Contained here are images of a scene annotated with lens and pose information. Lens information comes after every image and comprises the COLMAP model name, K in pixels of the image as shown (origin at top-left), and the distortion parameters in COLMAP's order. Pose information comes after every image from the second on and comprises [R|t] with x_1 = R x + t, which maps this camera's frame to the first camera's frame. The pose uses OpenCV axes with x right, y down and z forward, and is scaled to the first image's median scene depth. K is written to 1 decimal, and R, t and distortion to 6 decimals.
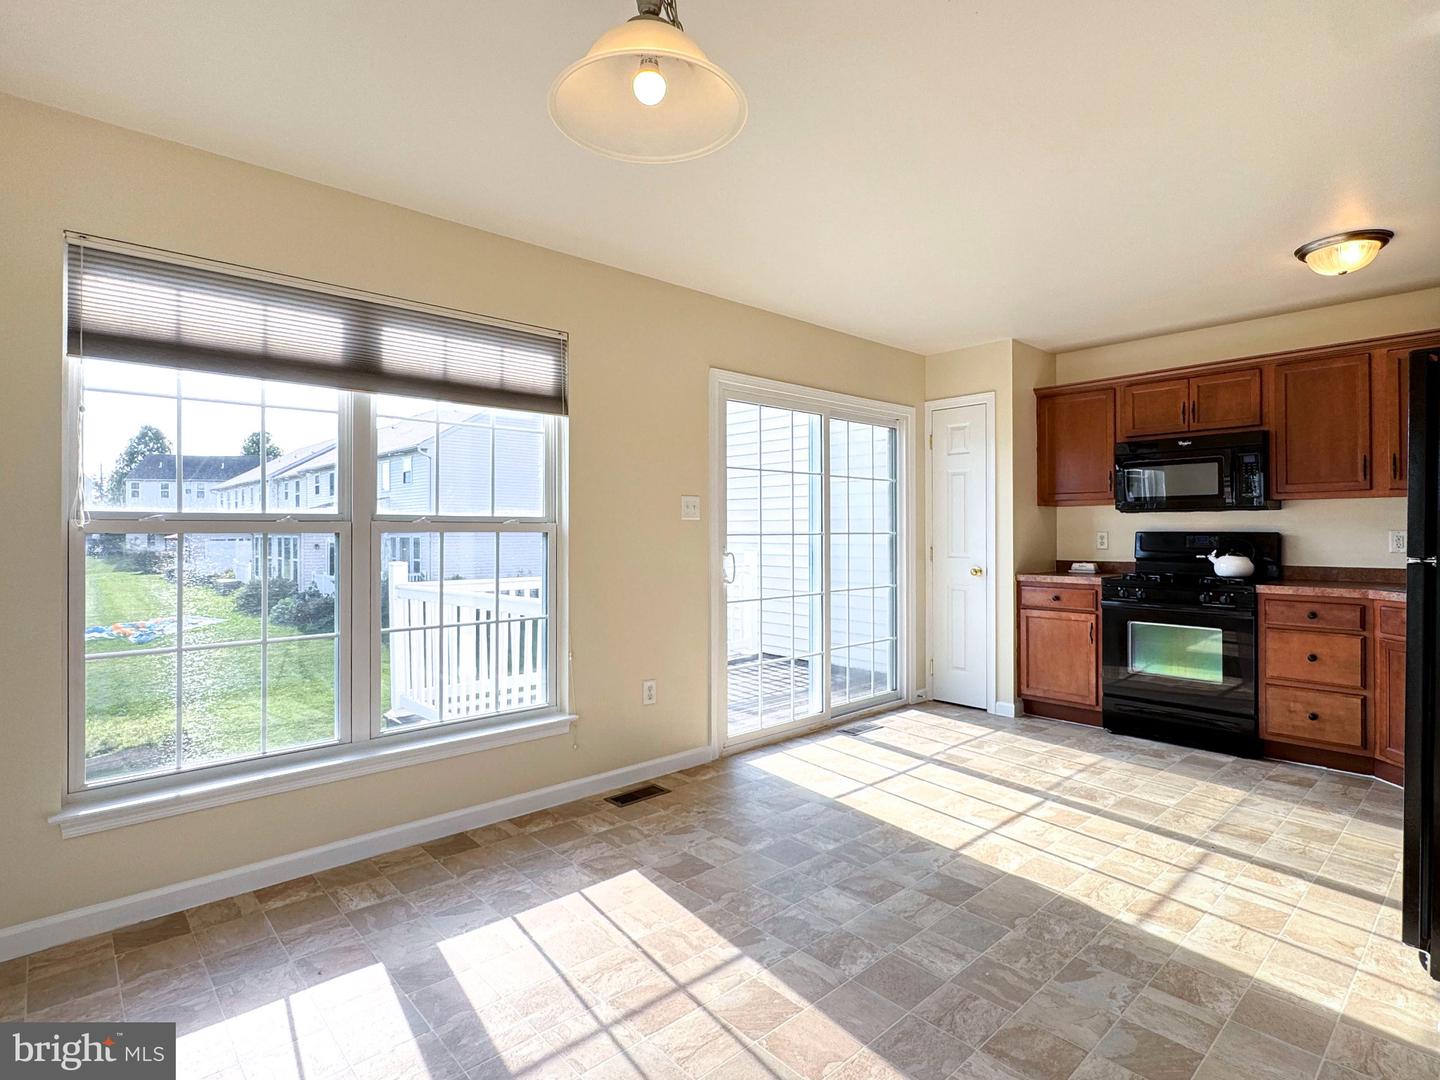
lens RADIAL K [[751.7, 0, 719.5], [0, 751.7, 530.9], [0, 0, 1]] dist [-0.000114, 0.000957]
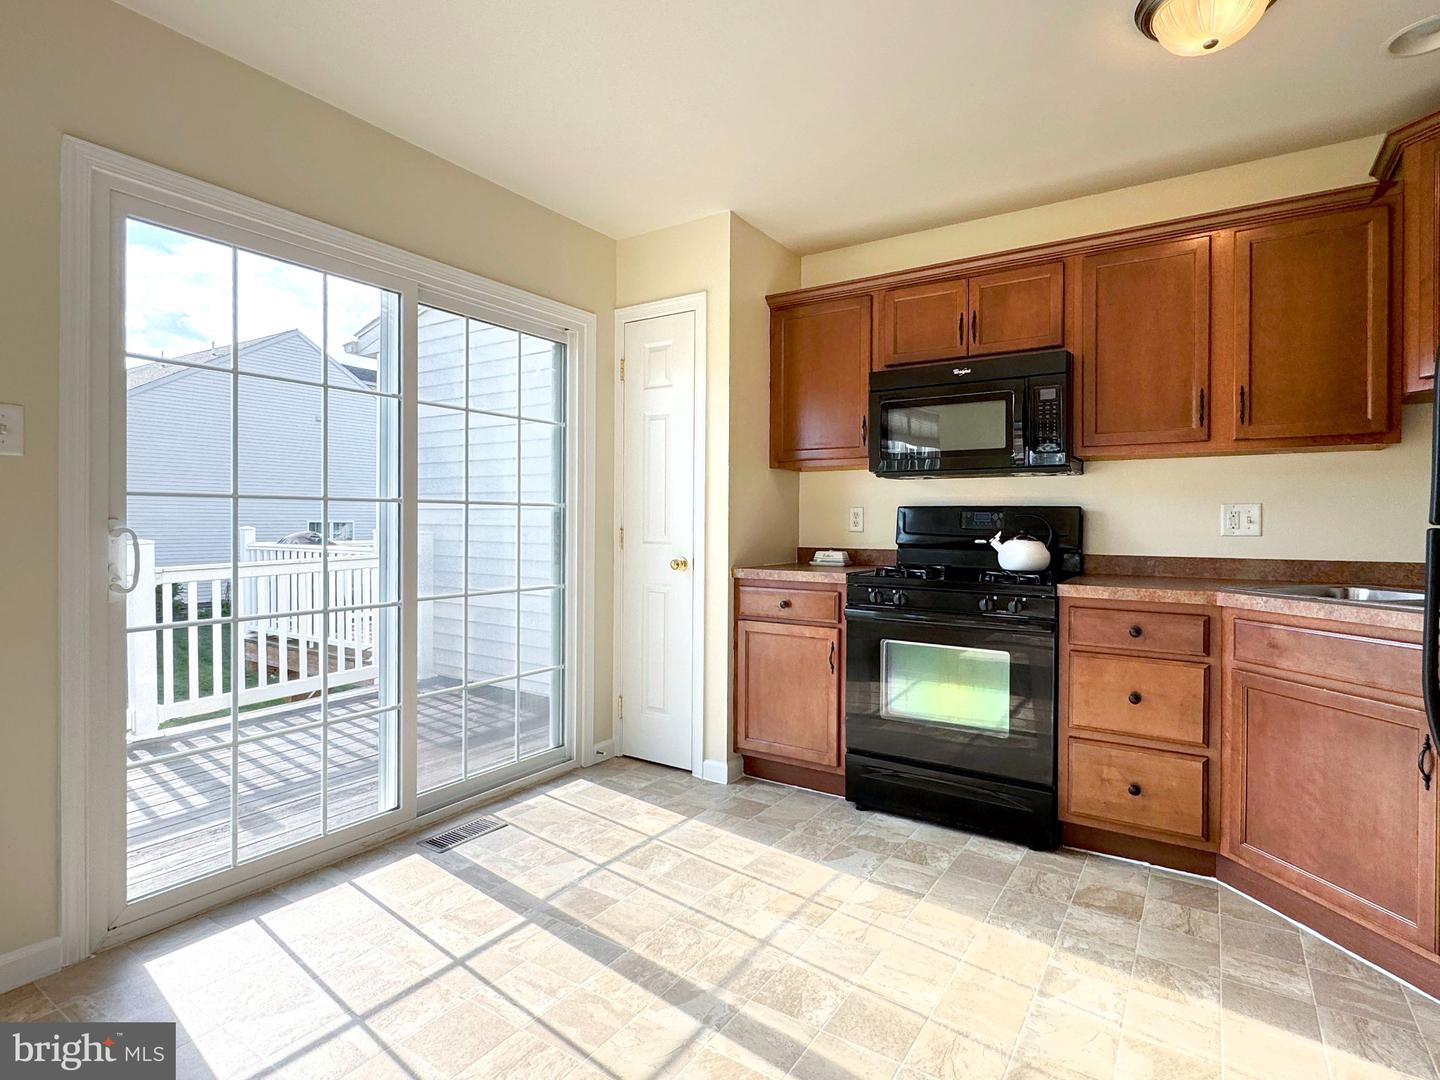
lens RADIAL K [[751.7, 0, 721.8], [0, 751.7, 527.7], [0, 0, 1]] dist [-0.000114, 0.000957]
pose [[0.969735, 0.007584, 0.244042, 0.270270], [-0.009866, 0.999918, 0.008130, 0.020325], [-0.243961, -0.010292, 0.969731, 0.435683]]
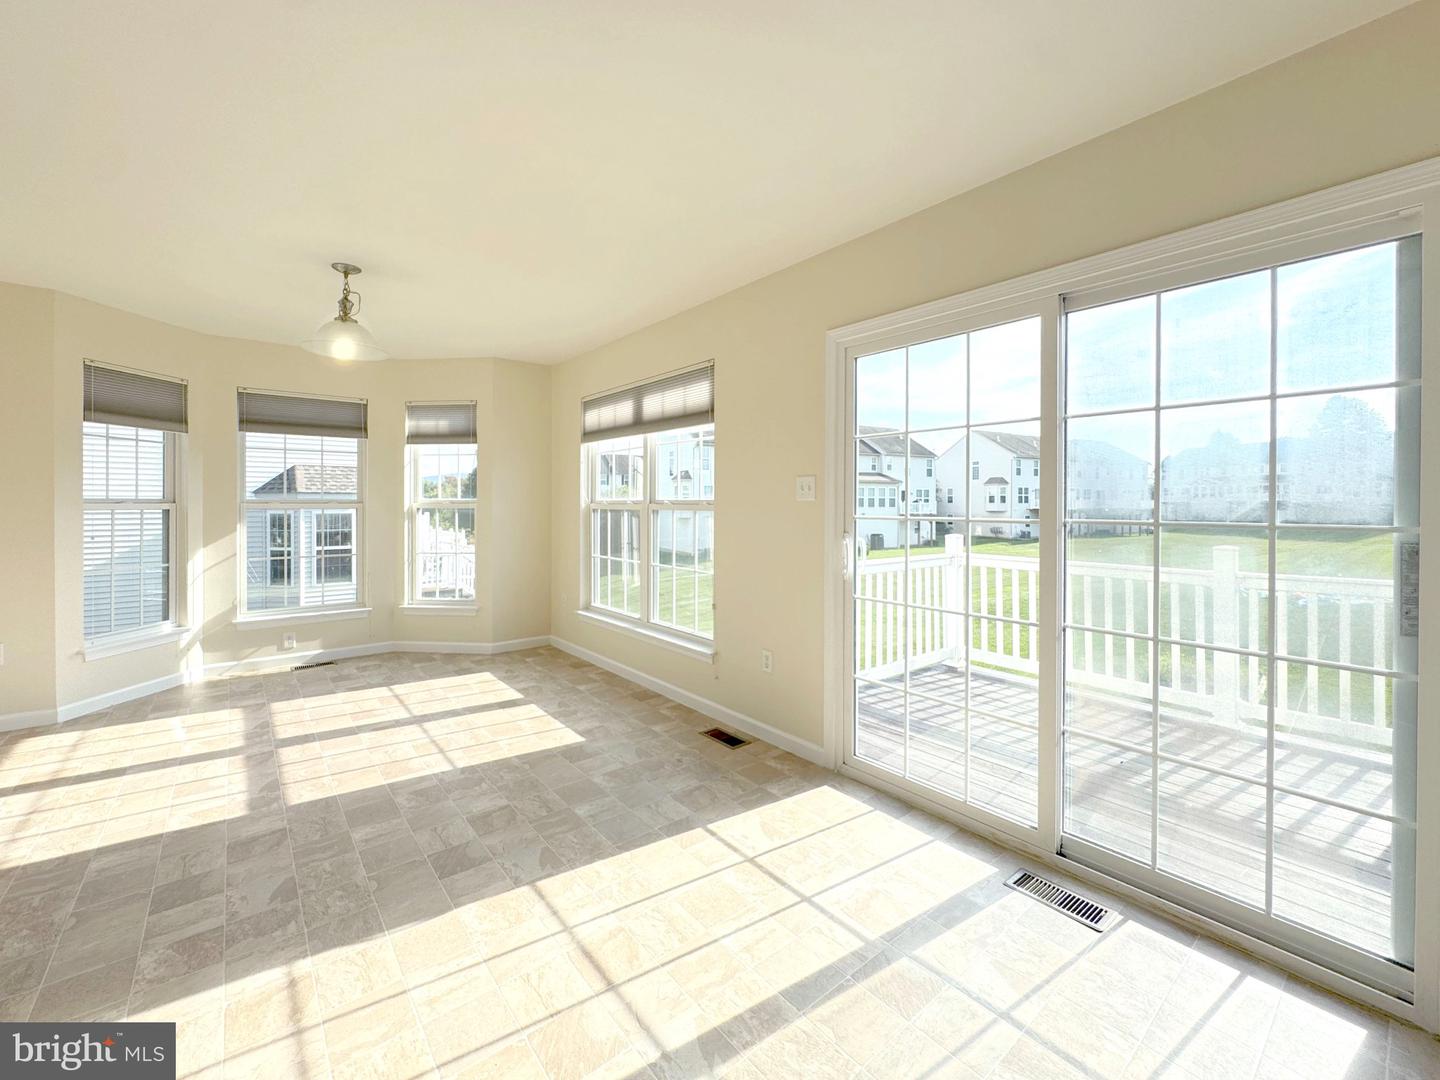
lens RADIAL K [[581.1, 0, 689.8], [0, 581.1, 508.3], [0, 0, 1]] dist [-0.001286, -0.000098]
pose [[-0.073360, 0.010486, -0.997250, 0.689024], [-0.001448, 0.999943, 0.010621, -0.012365], [0.997304, 0.002223, -0.073341, 0.879911]]
